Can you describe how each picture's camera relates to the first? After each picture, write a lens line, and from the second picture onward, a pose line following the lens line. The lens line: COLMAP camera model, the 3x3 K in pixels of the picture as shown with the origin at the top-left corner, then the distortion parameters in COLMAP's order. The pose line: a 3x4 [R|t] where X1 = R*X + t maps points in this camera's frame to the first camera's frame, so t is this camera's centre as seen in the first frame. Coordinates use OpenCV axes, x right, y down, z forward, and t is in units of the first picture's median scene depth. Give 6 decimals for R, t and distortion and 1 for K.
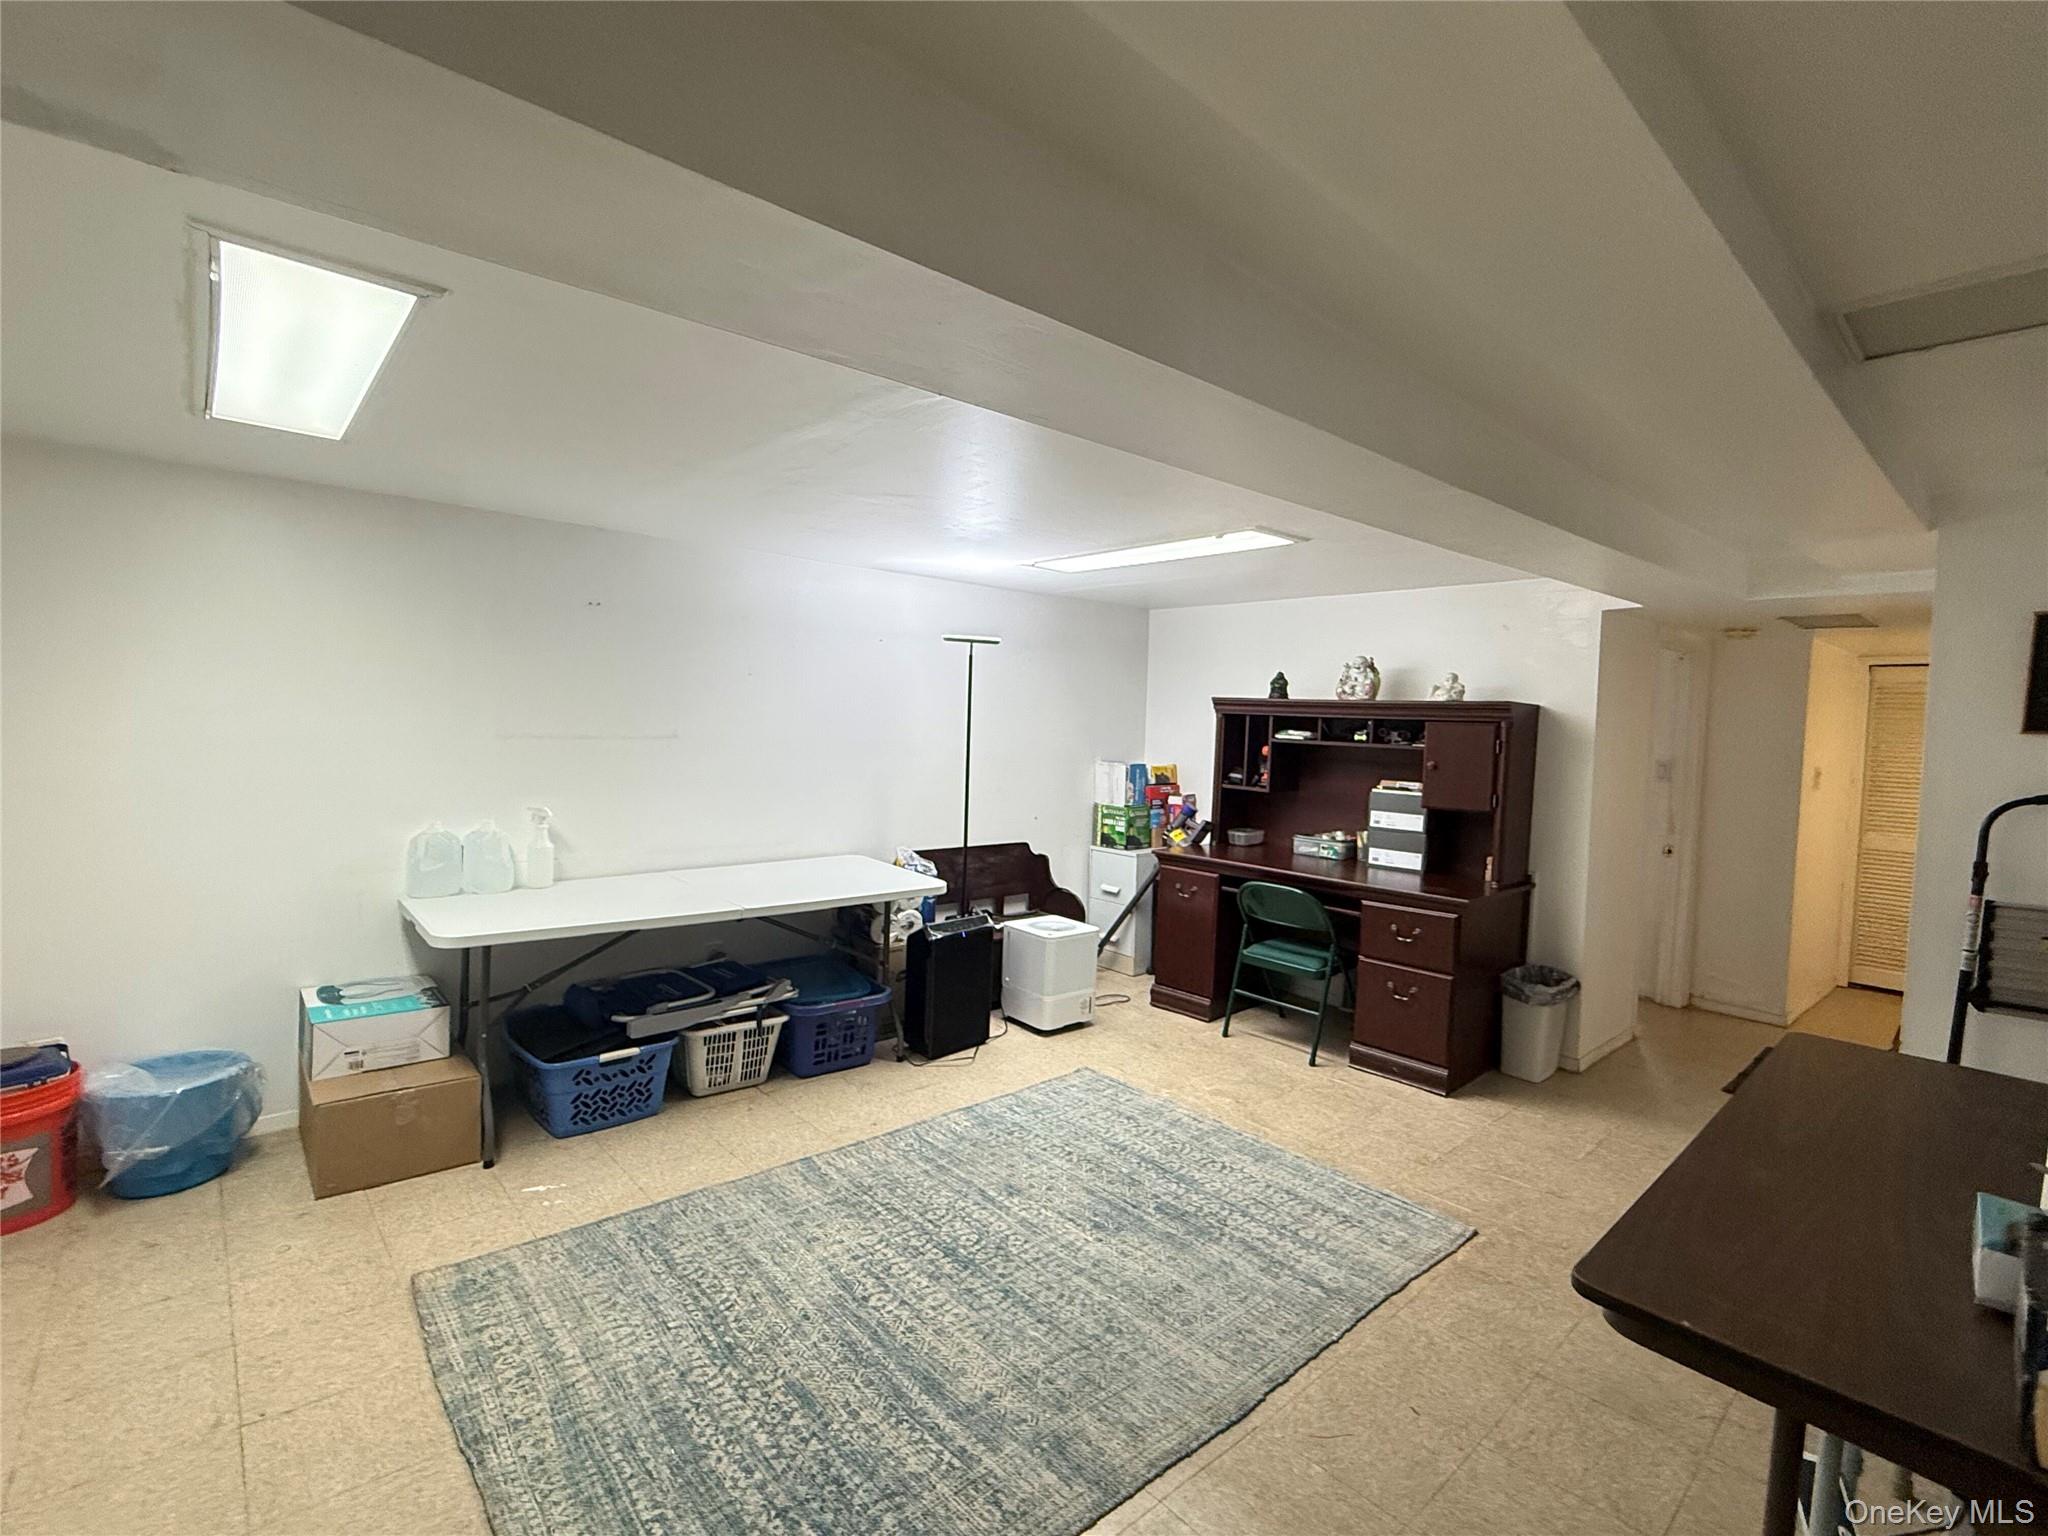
lens RADIAL K [[941.4, 0, 1024.0], [0, 941.4, 768.0], [0, 0, 1]] dist [0.012340, 0.000032]
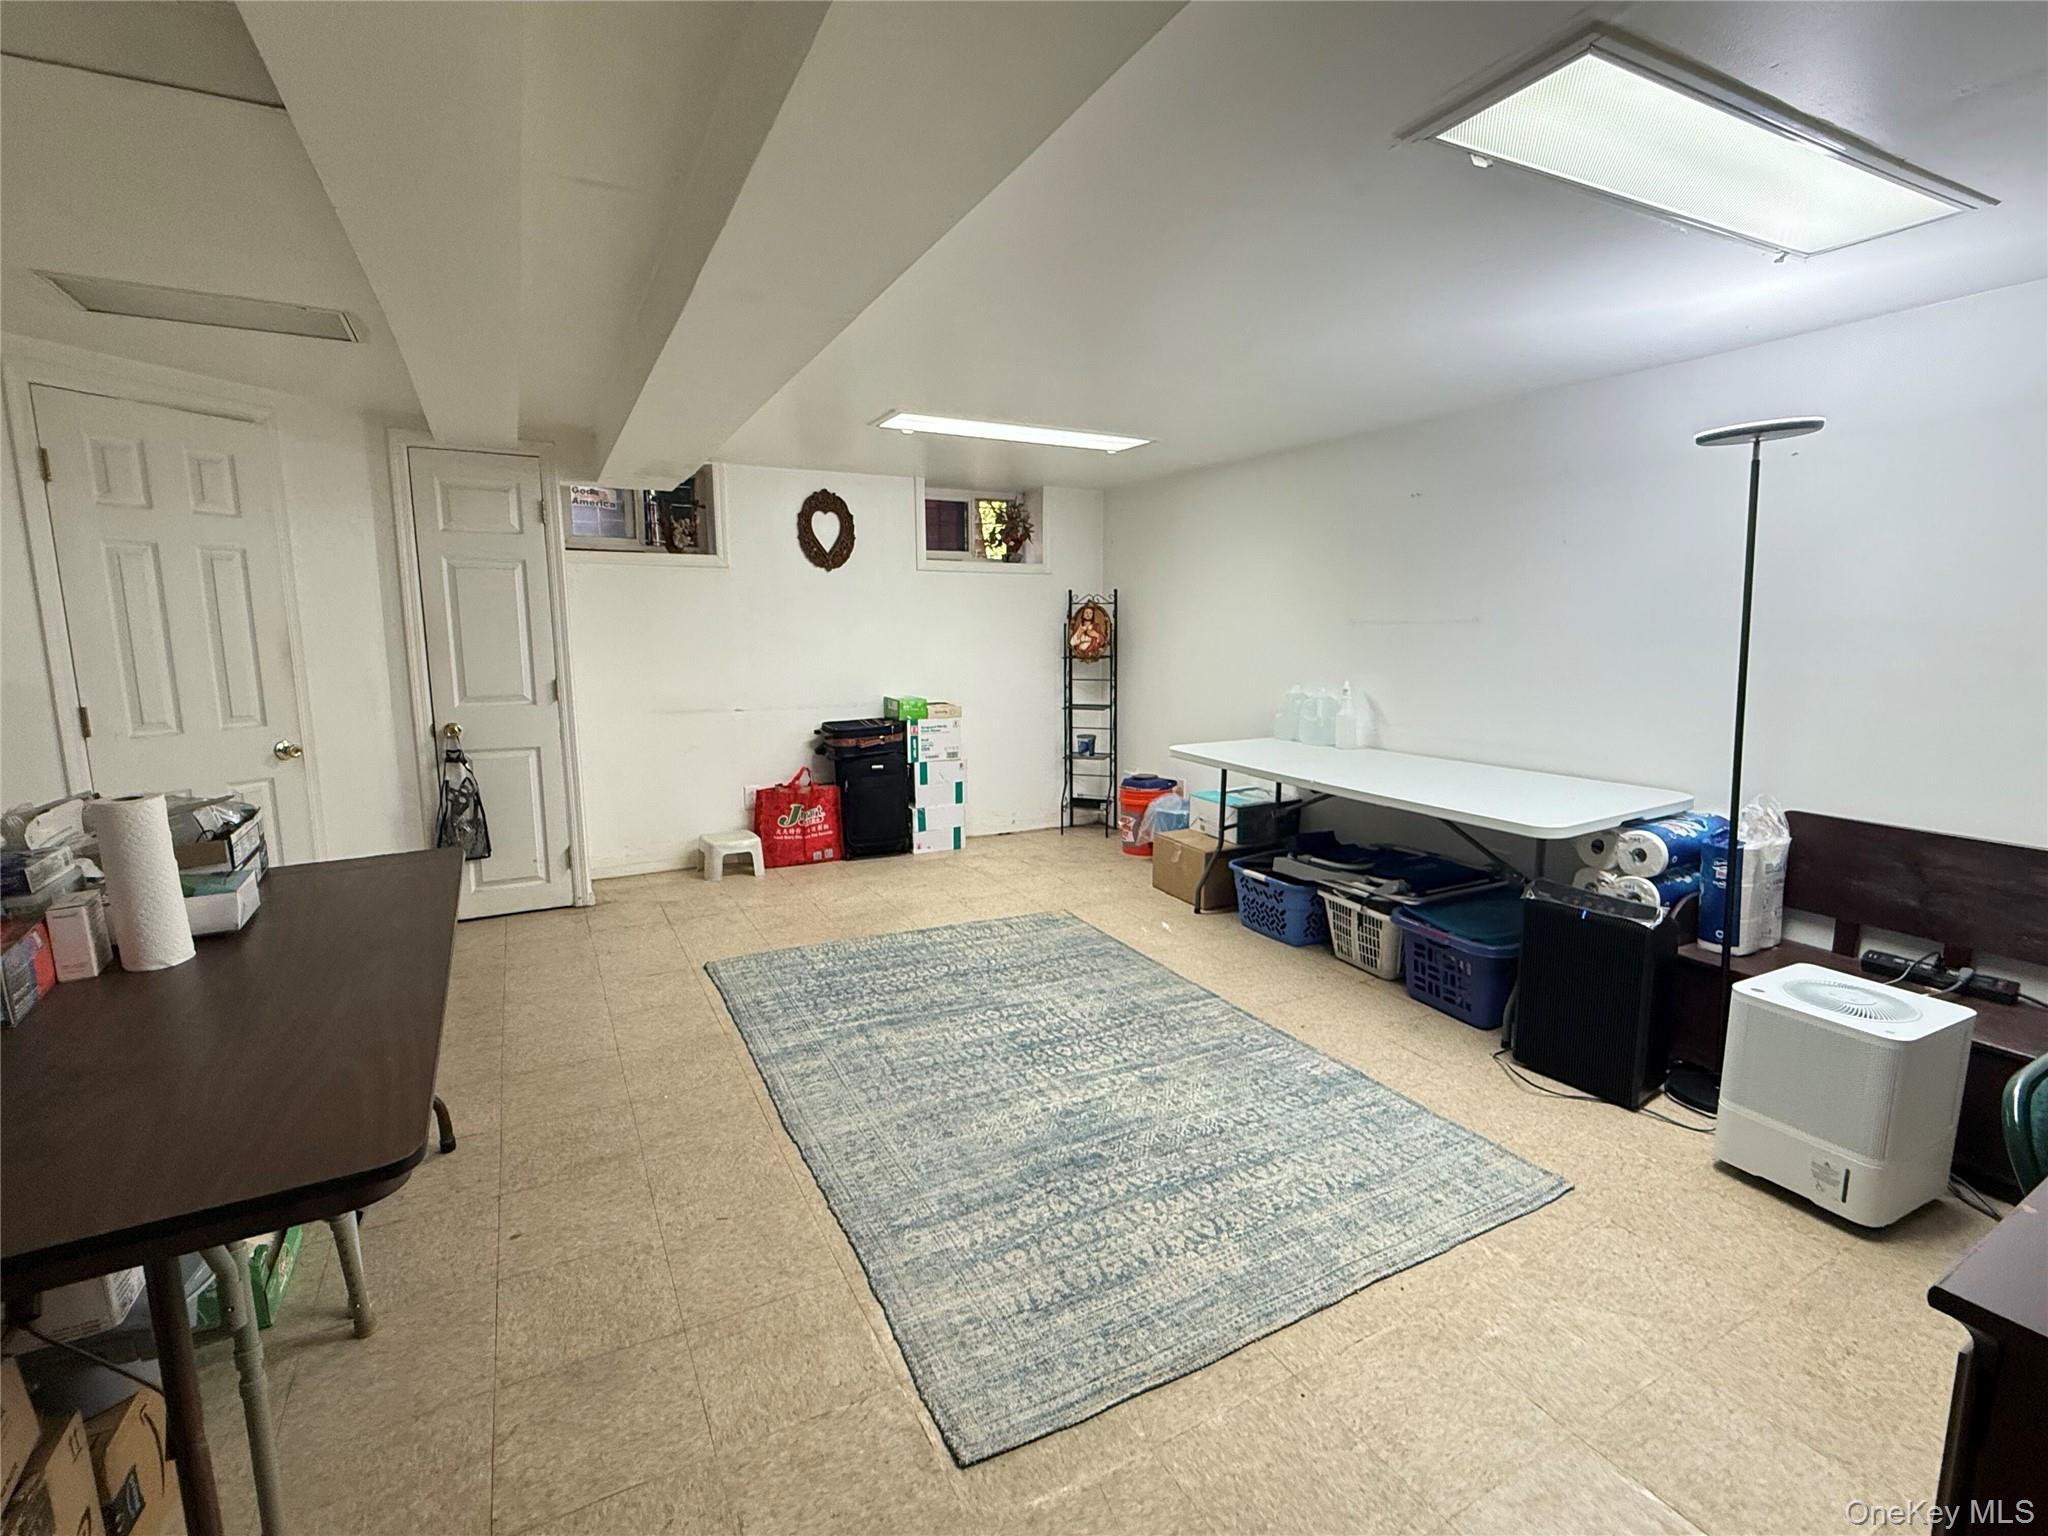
lens RADIAL K [[941.4, 0, 1024.0], [0, 941.4, 768.0], [0, 0, 1]] dist [0.012340, 0.000032]
pose [[-0.241566, 0.118379, -0.963137, 0.940541], [-0.052920, 0.989447, 0.134885, 0.012769], [0.968940, 0.083552, -0.232752, 1.115227]]
